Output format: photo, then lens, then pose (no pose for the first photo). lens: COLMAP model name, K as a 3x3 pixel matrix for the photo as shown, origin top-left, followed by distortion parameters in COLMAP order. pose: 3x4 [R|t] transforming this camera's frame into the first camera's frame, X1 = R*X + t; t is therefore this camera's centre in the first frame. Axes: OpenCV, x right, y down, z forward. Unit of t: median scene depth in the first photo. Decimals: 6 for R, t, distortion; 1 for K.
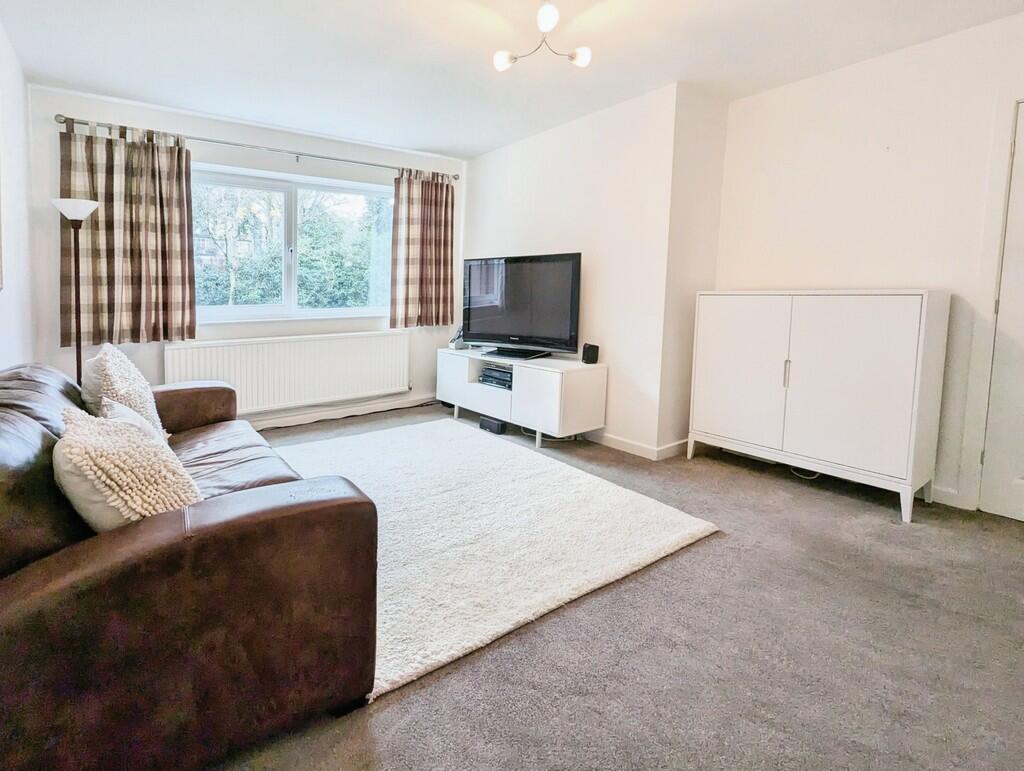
lens RADIAL K [[528.2, 0, 512.0], [0, 528.2, 385.5], [0, 0, 1]] dist [-0.000411, -0.000026]
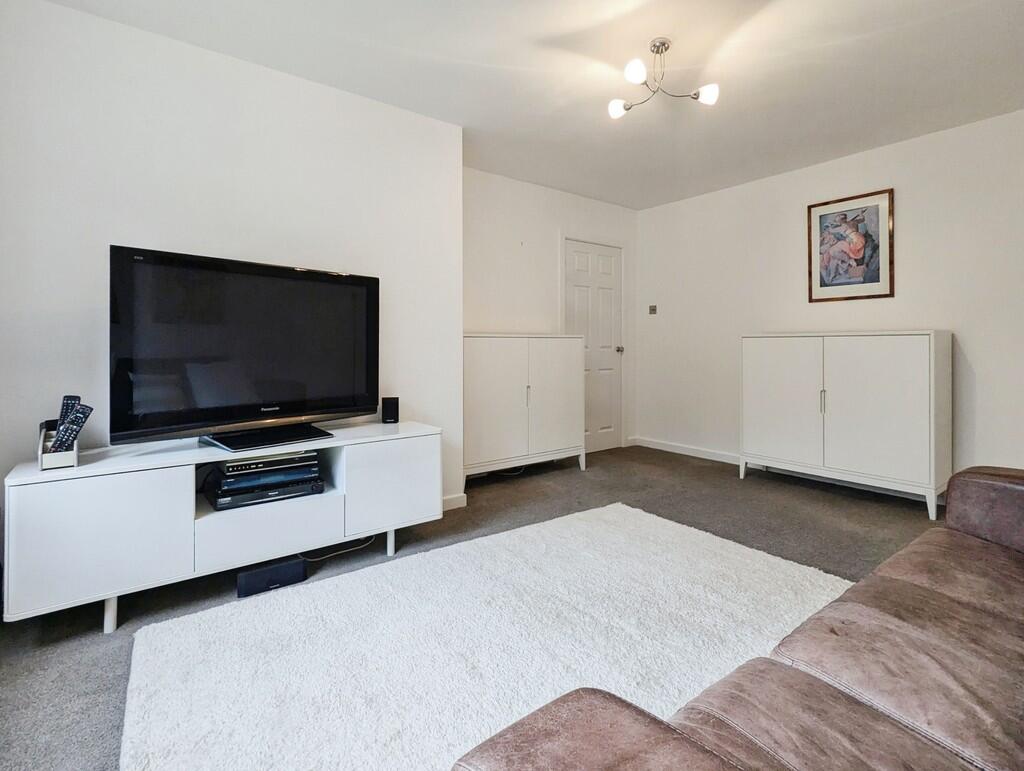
lens RADIAL K [[491.7, 0, 512.0], [0, 491.7, 385.5], [0, 0, 1]] dist [-0.000735, -0.000106]
pose [[0.008476, -0.075281, 0.997126, -0.563405], [0.169300, 0.982875, 0.072766, -0.117473], [-0.985528, 0.168196, 0.021076, 0.804668]]
